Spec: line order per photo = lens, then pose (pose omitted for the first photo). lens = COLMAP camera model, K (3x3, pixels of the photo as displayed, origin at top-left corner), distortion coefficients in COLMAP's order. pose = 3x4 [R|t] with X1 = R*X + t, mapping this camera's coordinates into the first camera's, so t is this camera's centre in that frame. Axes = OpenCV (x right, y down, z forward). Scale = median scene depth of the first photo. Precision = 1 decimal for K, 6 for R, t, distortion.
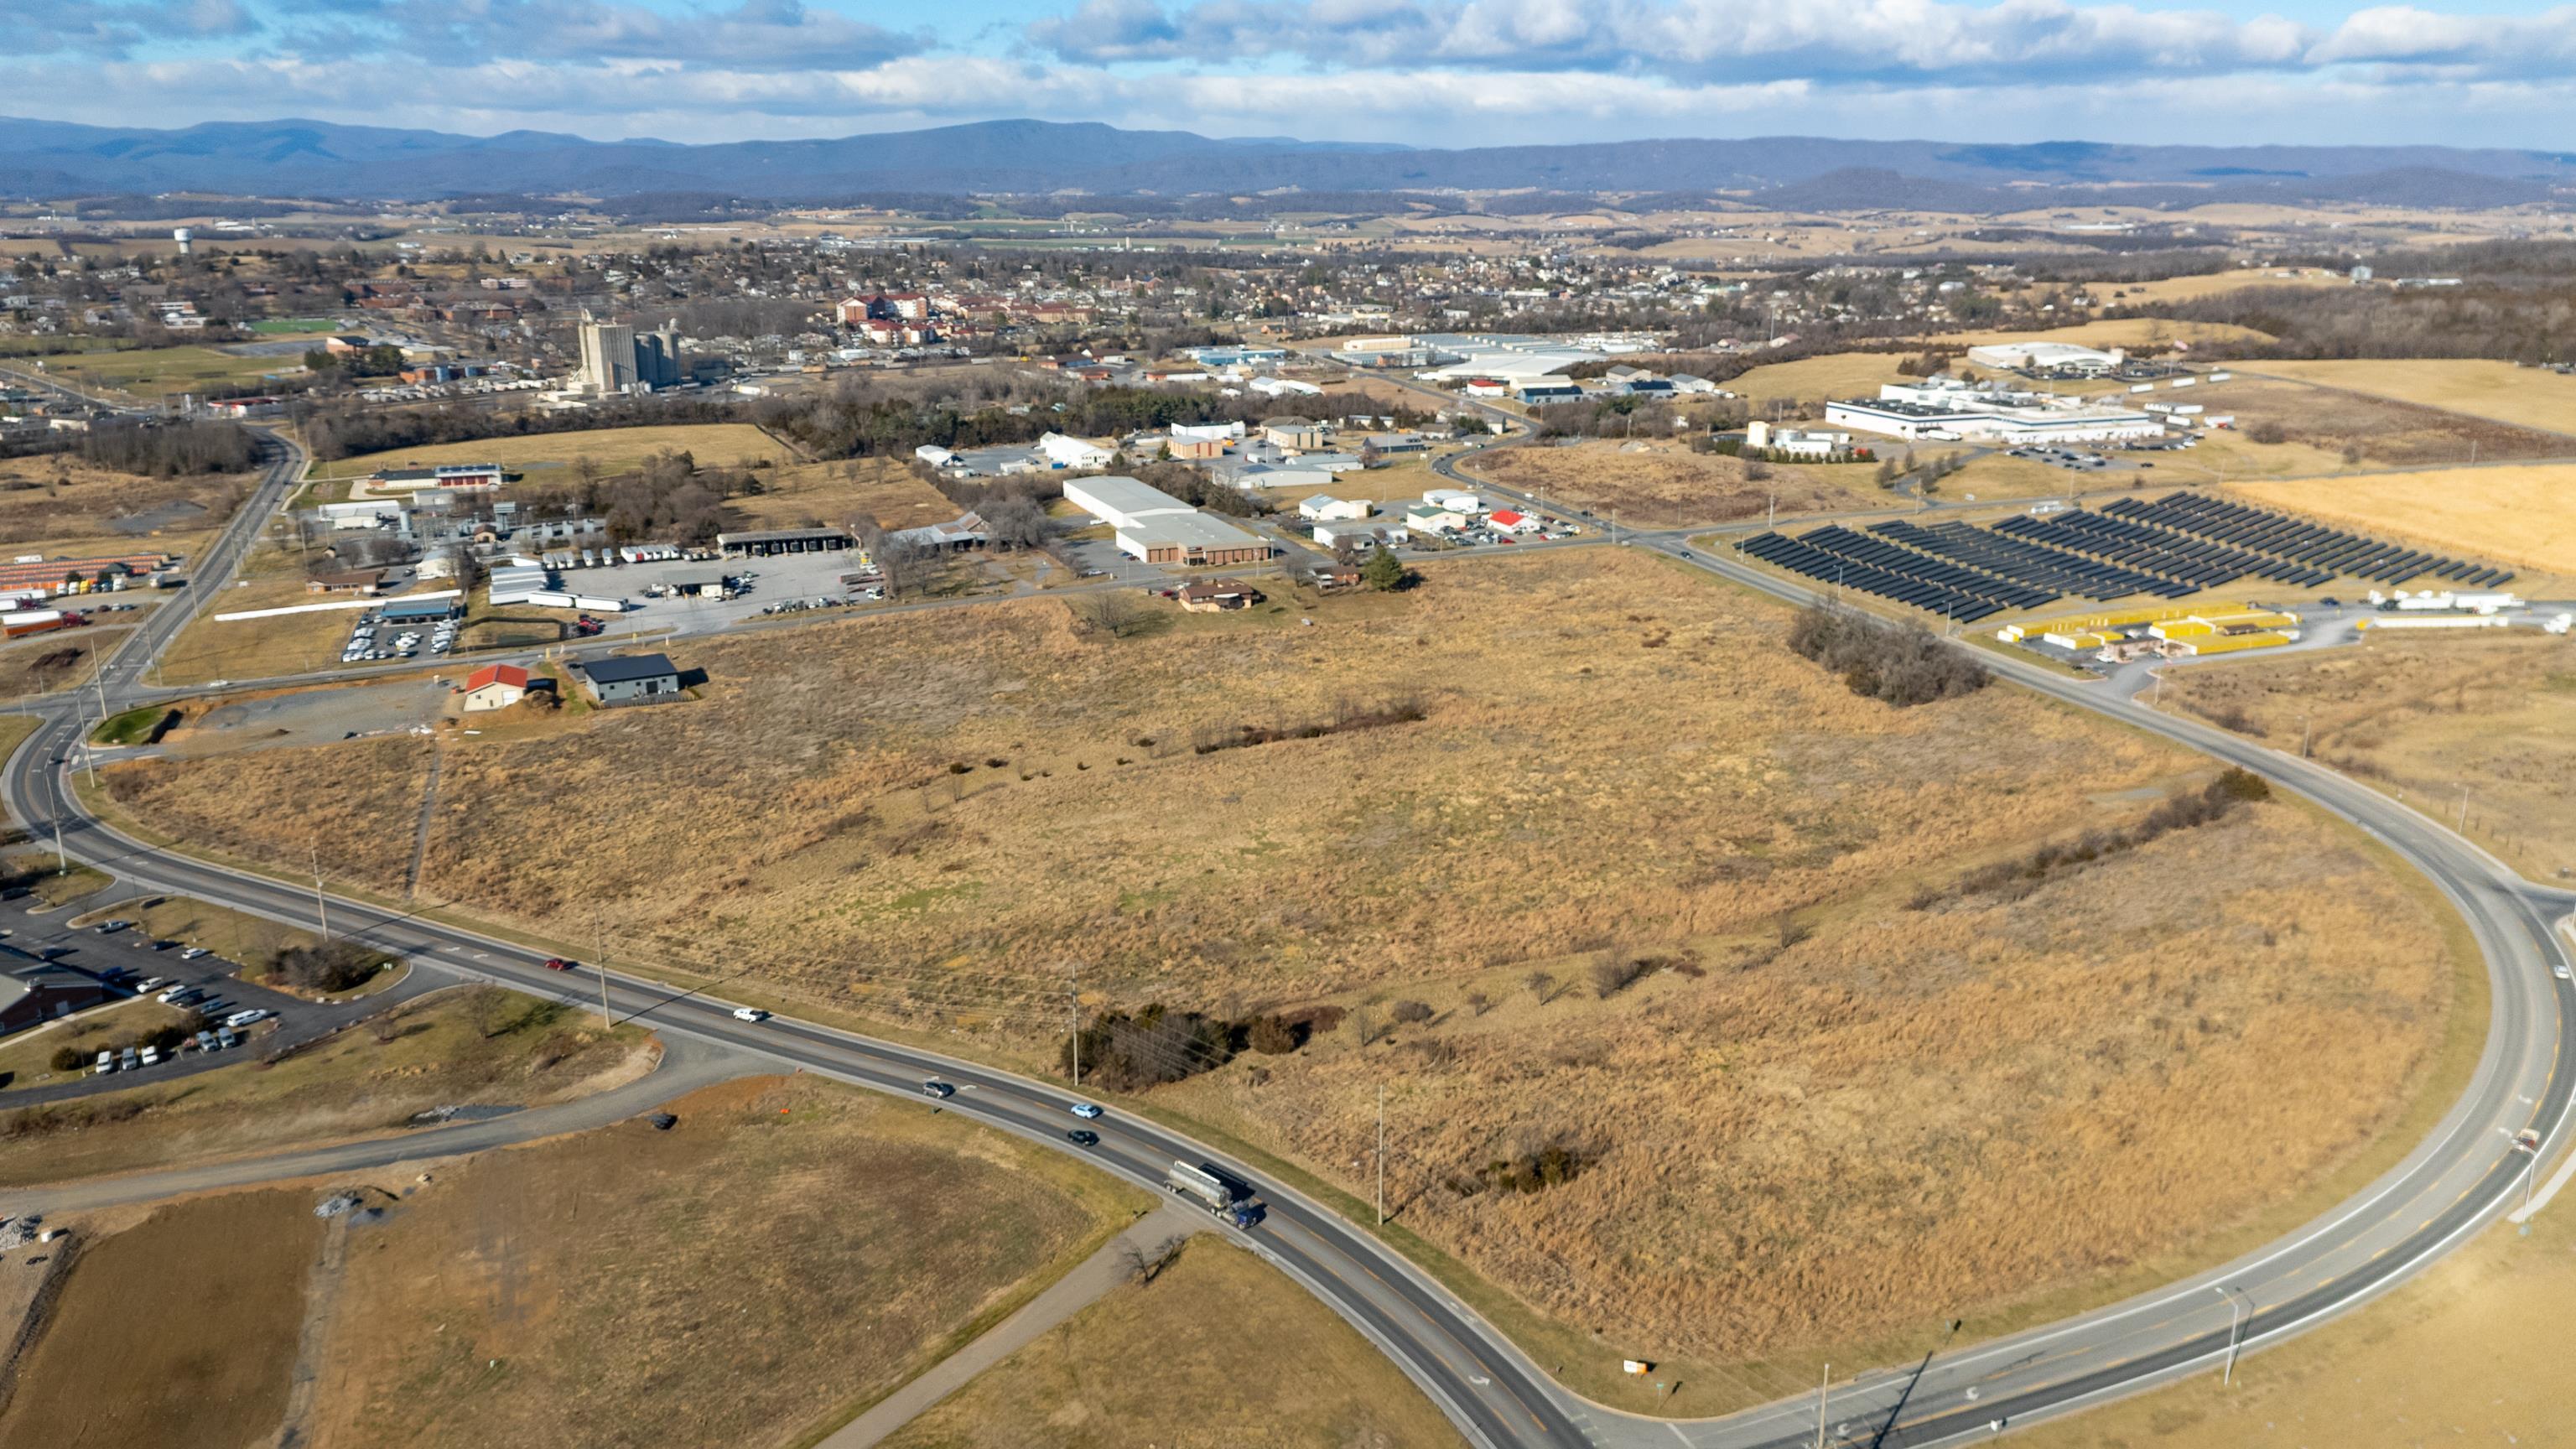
lens RADIAL K [[1887.4, 0, 1288.0], [0, 1887.4, 724.5], [0, 0, 1]] dist [0.099064, -0.126910]
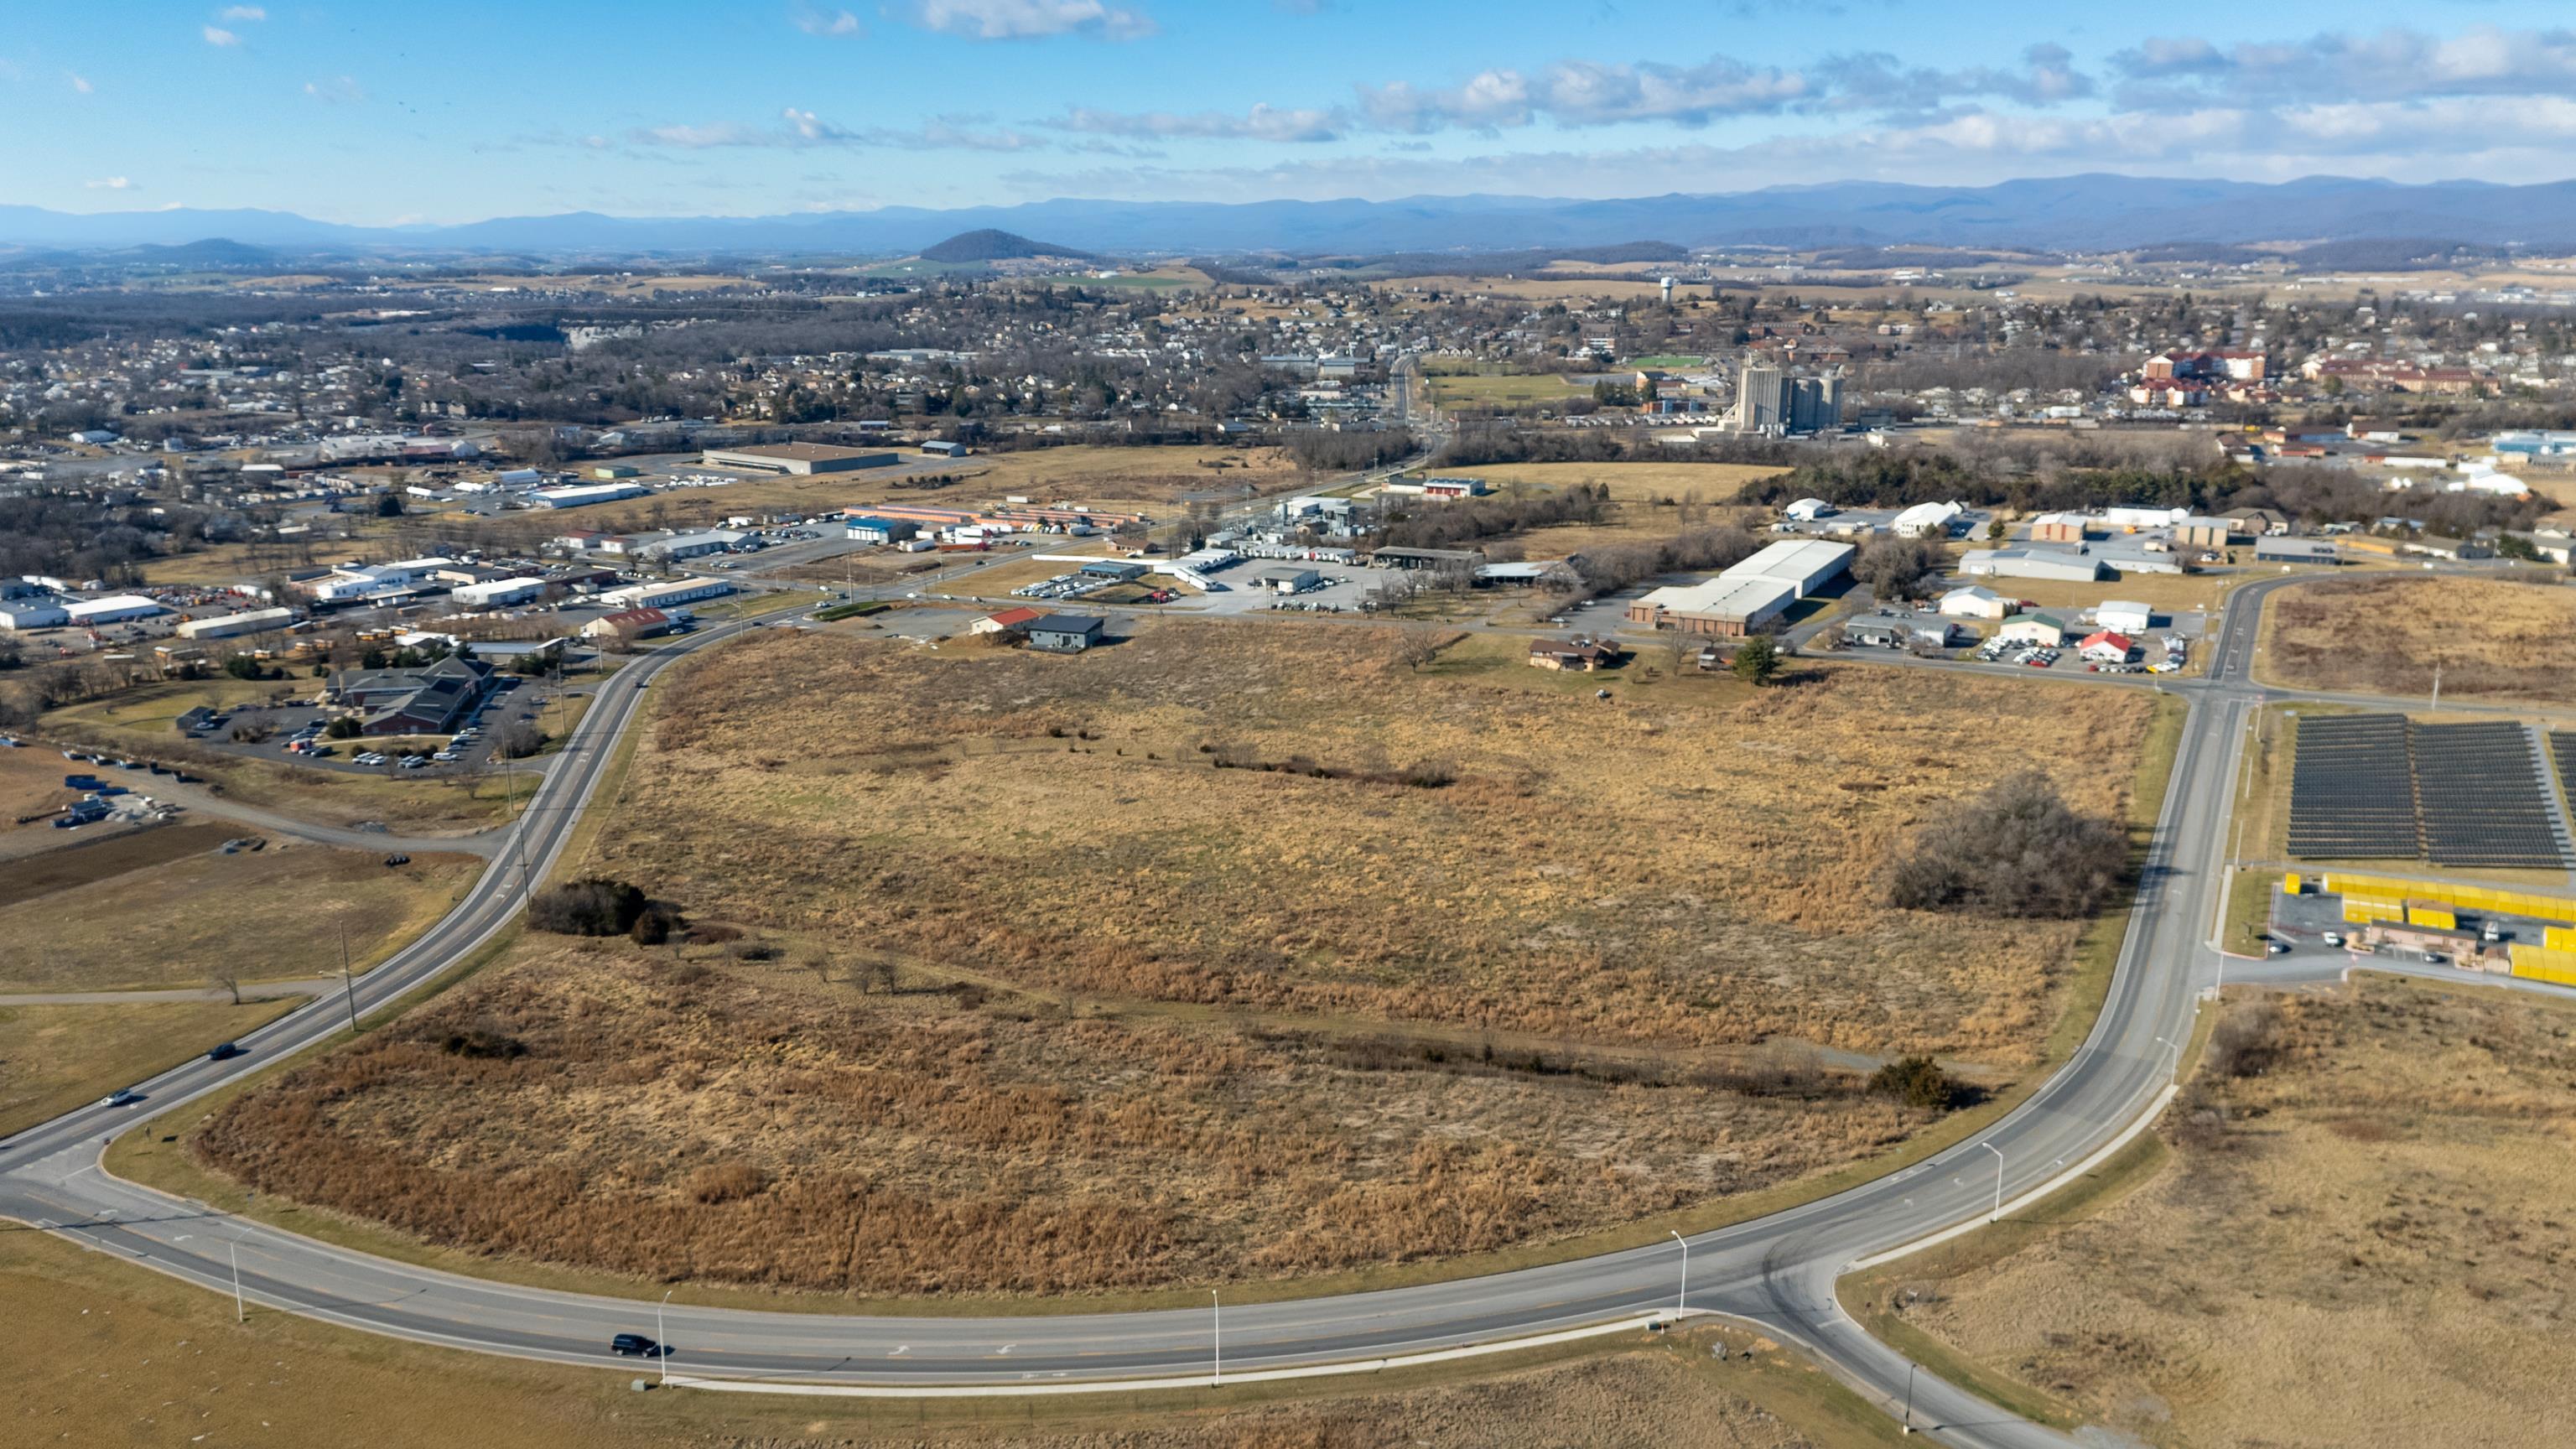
lens RADIAL K [[1890.2, 0, 1288.0], [0, 1890.2, 724.5], [0, 0, 1]] dist [0.081075, -0.084445]
pose [[0.656976, 0.188740, -0.729904, 0.247421], [-0.206357, 0.976201, 0.066689, -0.028617], [0.725120, 0.106808, 0.680289, 0.097795]]
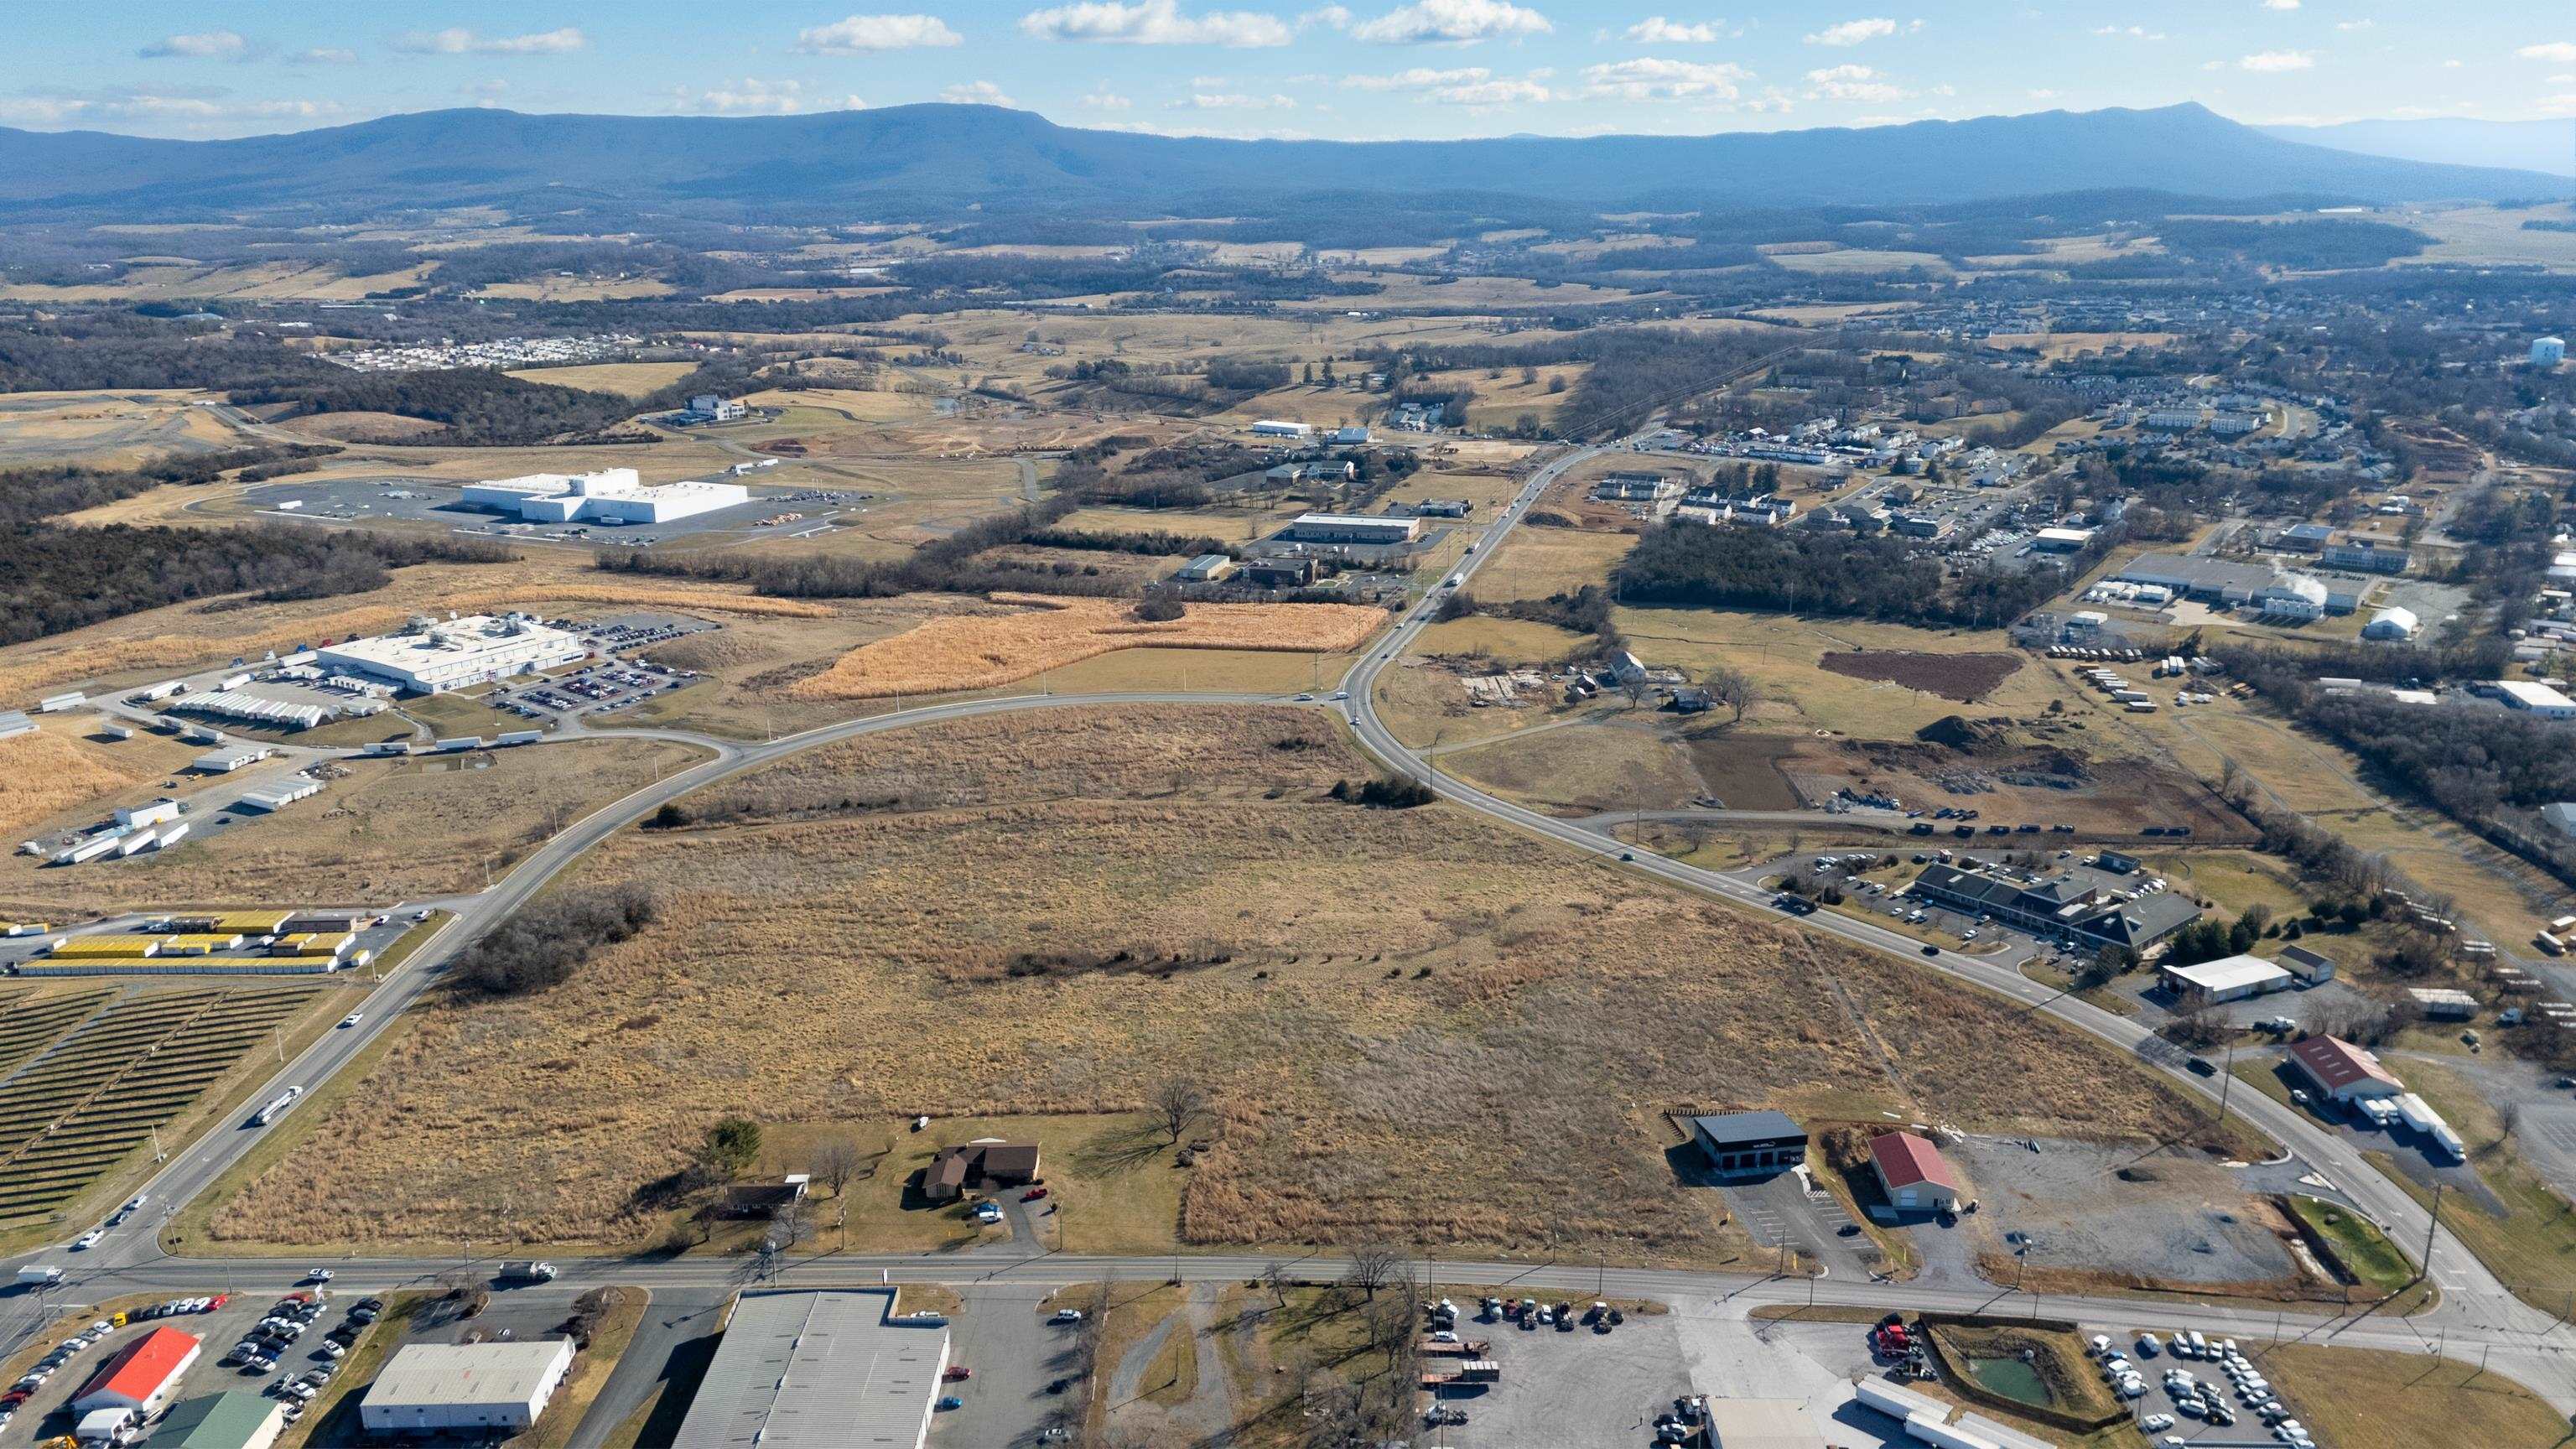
lens RADIAL K [[1884.5, 0, 1288.0], [0, 1884.5, 724.5], [0, 0, 1]] dist [0.086690, -0.086662]
pose [[-0.936421, -0.092779, 0.338389, -0.157312], [0.104425, 0.847017, 0.521208, -0.240300], [-0.334979, 0.523407, -0.783476, 0.607005]]
